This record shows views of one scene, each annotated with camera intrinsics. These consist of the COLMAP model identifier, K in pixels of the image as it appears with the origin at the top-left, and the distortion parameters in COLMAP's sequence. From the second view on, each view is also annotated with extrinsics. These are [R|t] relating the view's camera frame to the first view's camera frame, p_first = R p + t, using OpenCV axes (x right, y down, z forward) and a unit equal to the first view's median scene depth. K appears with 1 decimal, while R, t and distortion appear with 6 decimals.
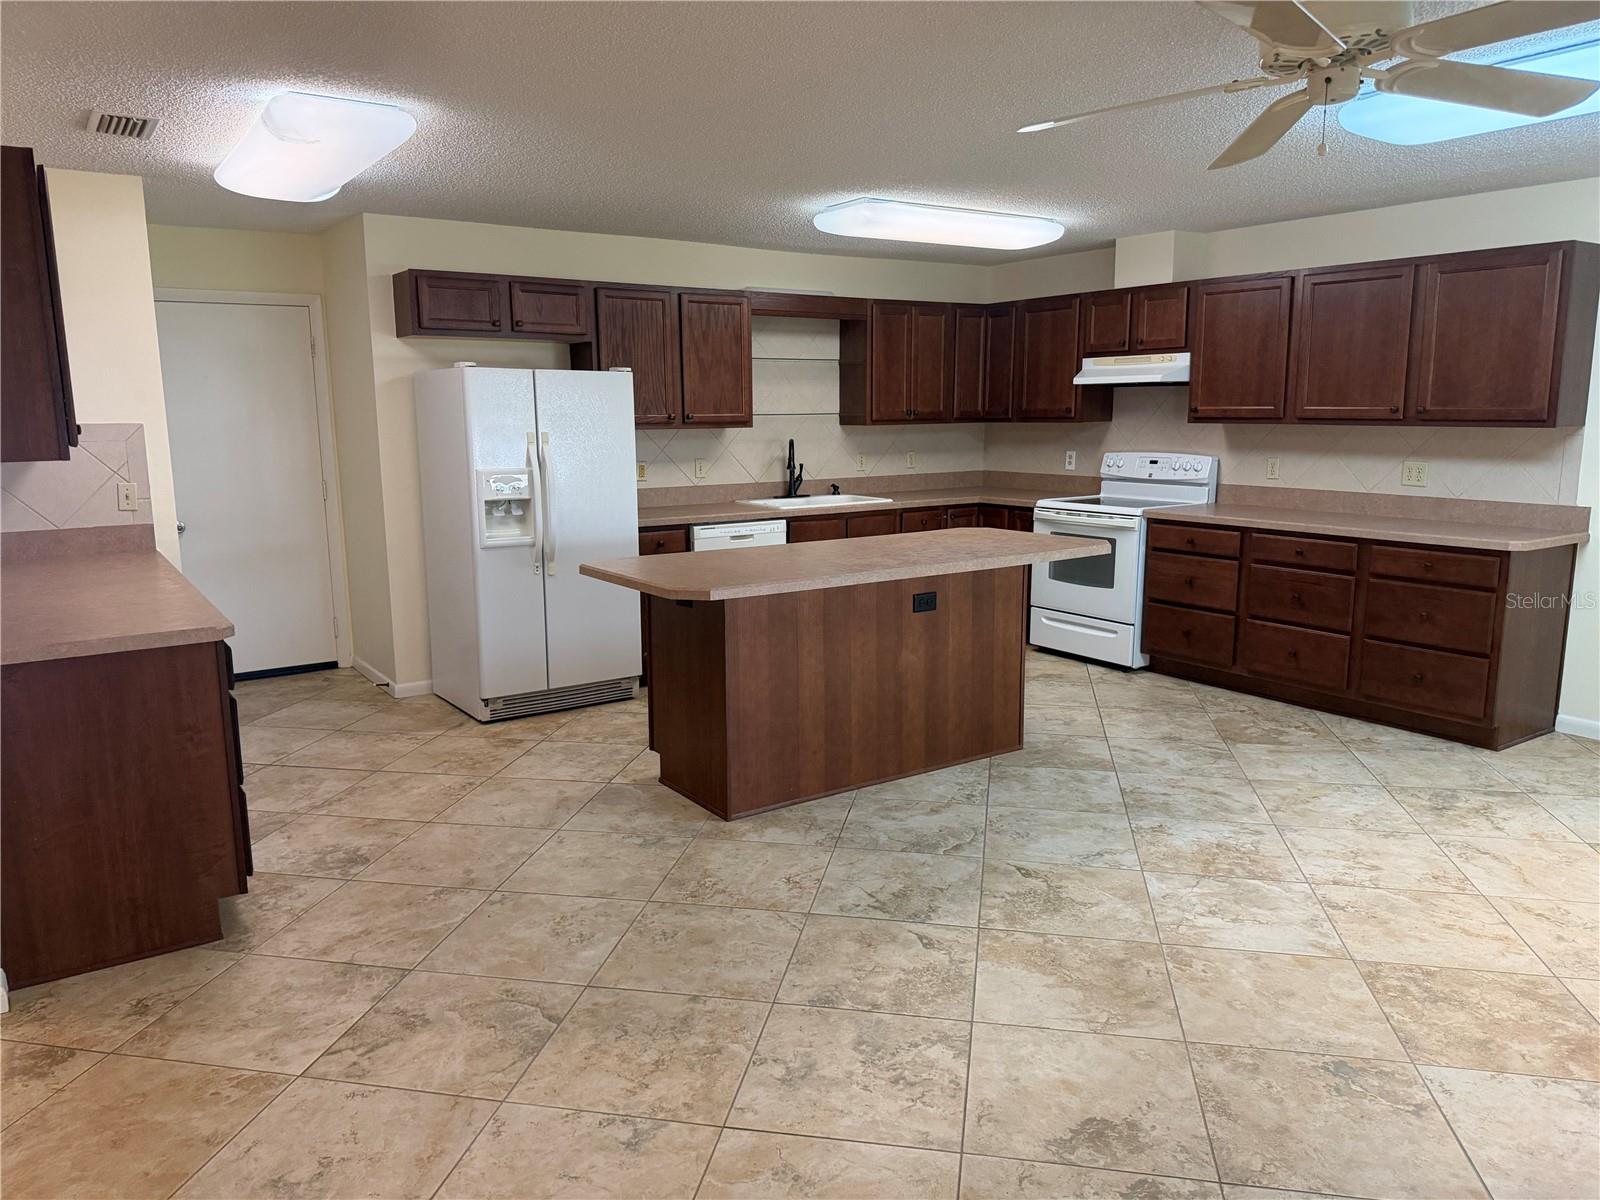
lens RADIAL K [[1133.8, 0, 789.1], [0, 1133.8, 580.5], [0, 0, 1]] dist [0.105871, -0.197063]
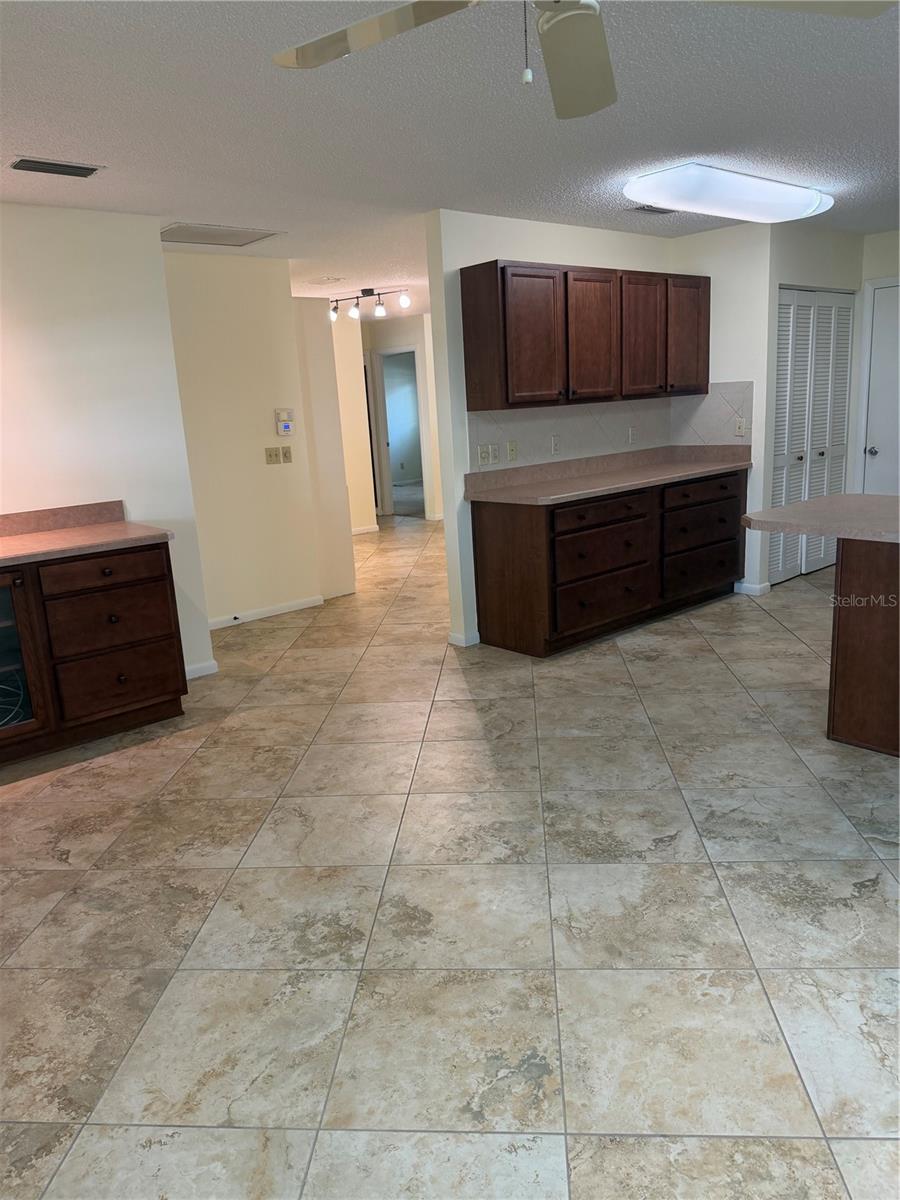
lens RADIAL K [[844.4, 0, 455.4], [0, 844.4, 595.0], [0, 0, 1]] dist [0.105809, -0.199267]
pose [[0.126742, 0.226600, -0.965706, 0.837127], [-0.104161, 0.971215, 0.214222, -0.083691], [0.986452, 0.073438, 0.146697, 0.620669]]
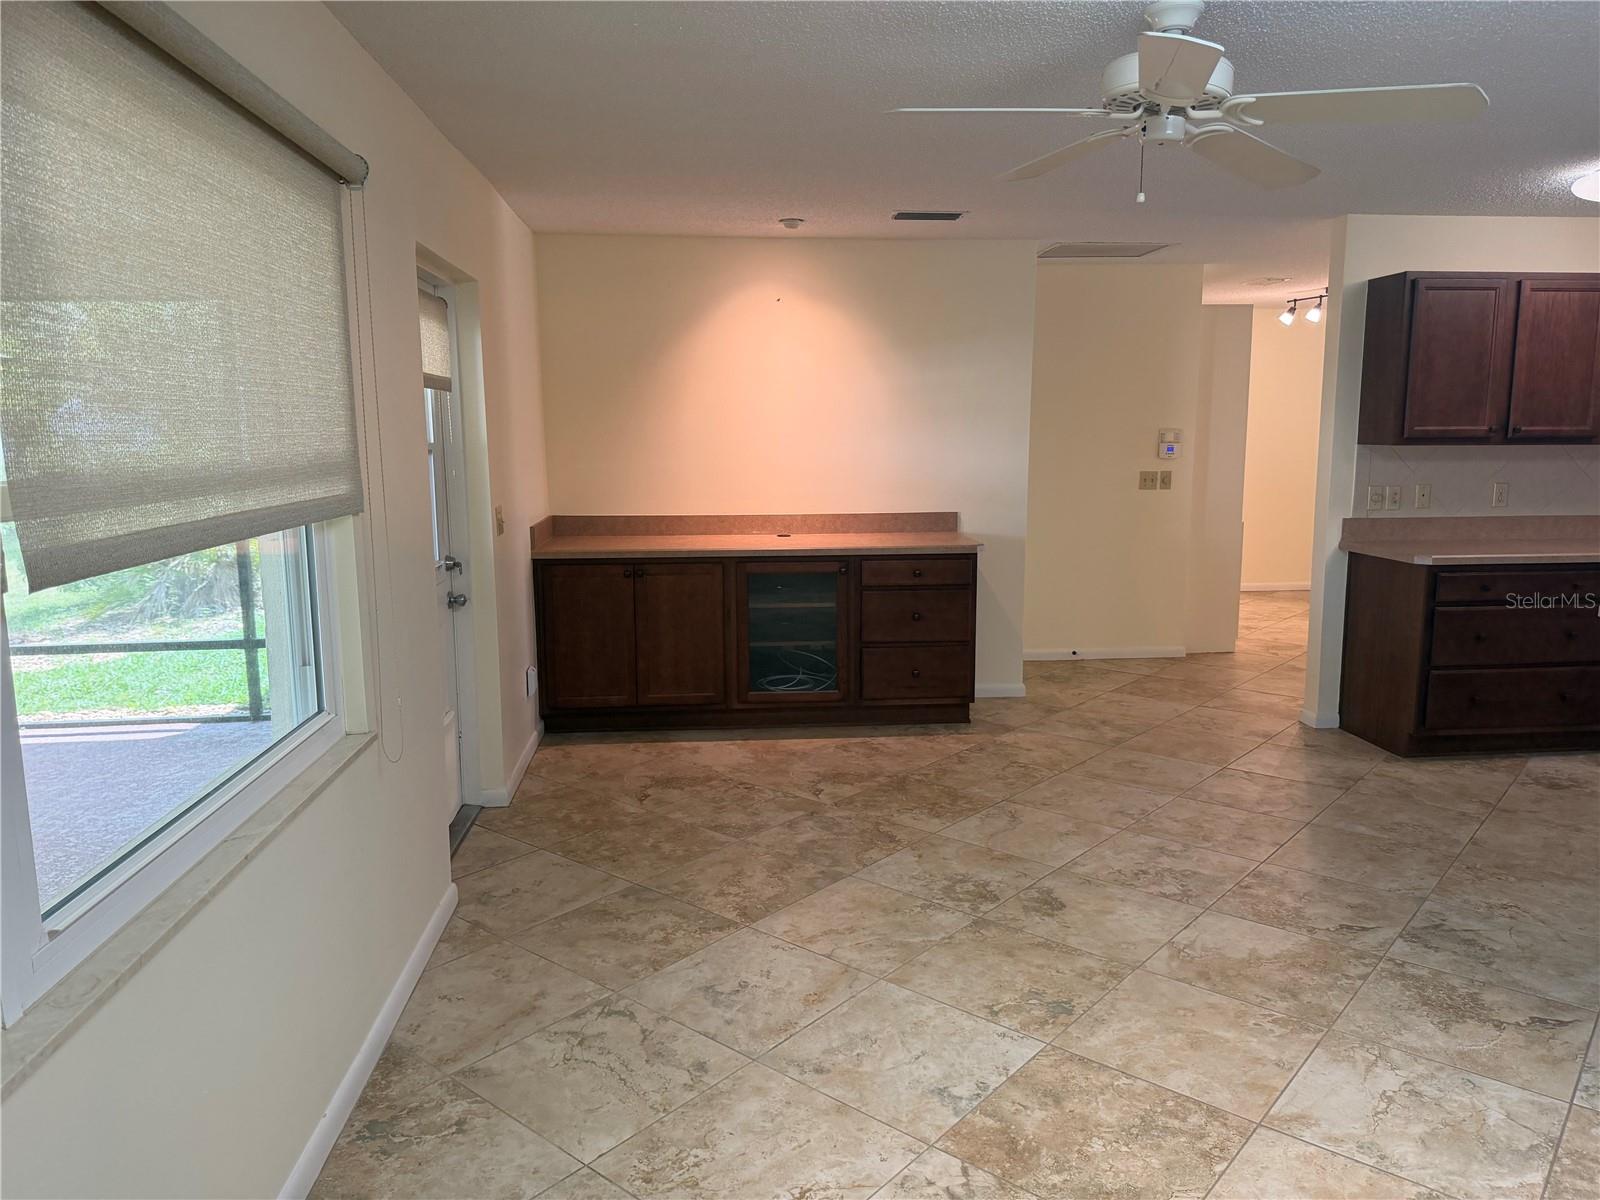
lens RADIAL K [[1133.8, 0, 789.1], [0, 1133.8, 580.5], [0, 0, 1]] dist [0.105871, -0.197063]
pose [[-0.495485, 0.131720, -0.858571, 1.185969], [-0.125424, 0.967227, 0.220773, -0.151973], [0.859514, 0.217075, -0.462726, 0.933370]]
